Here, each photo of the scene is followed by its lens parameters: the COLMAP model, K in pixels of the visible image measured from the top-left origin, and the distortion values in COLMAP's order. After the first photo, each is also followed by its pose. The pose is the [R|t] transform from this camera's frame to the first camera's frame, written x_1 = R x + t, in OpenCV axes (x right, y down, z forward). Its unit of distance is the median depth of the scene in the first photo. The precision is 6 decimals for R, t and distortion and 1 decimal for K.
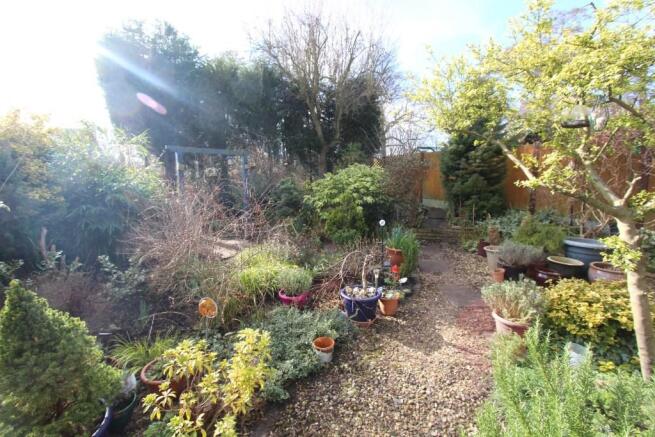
lens RADIAL K [[301.8, 0, 325.9], [0, 301.8, 217.6], [0, 0, 1]] dist [-0.013604, 0.001110]
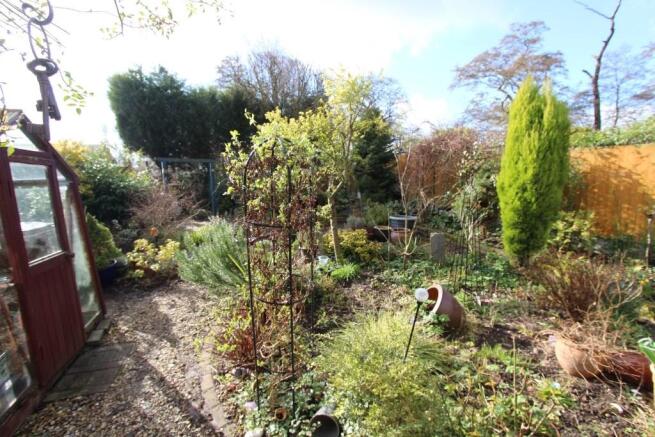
lens RADIAL K [[301.8, 0, 329.1], [0, 301.8, 216.8], [0, 0, 1]] dist [-0.013604, 0.001110]
pose [[0.999799, 0.000650, -0.020027, 0.301746], [-0.000441, 0.999945, 0.010442, 0.036370], [0.020032, -0.010431, 0.999745, -0.404702]]
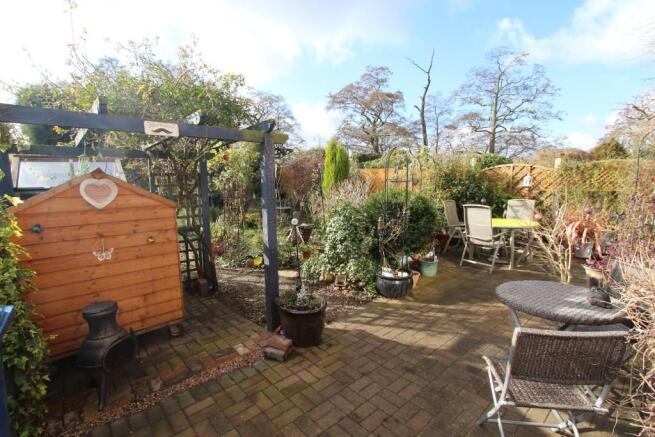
lens RADIAL K [[301.8, 0, 325.9], [0, 301.8, 218.7], [0, 0, 1]] dist [-0.013604, 0.001110]
pose [[0.950328, -0.037320, 0.309005, 0.238204], [0.036896, 0.999293, 0.007217, 0.107908], [-0.309056, 0.004543, 0.951033, -1.034554]]
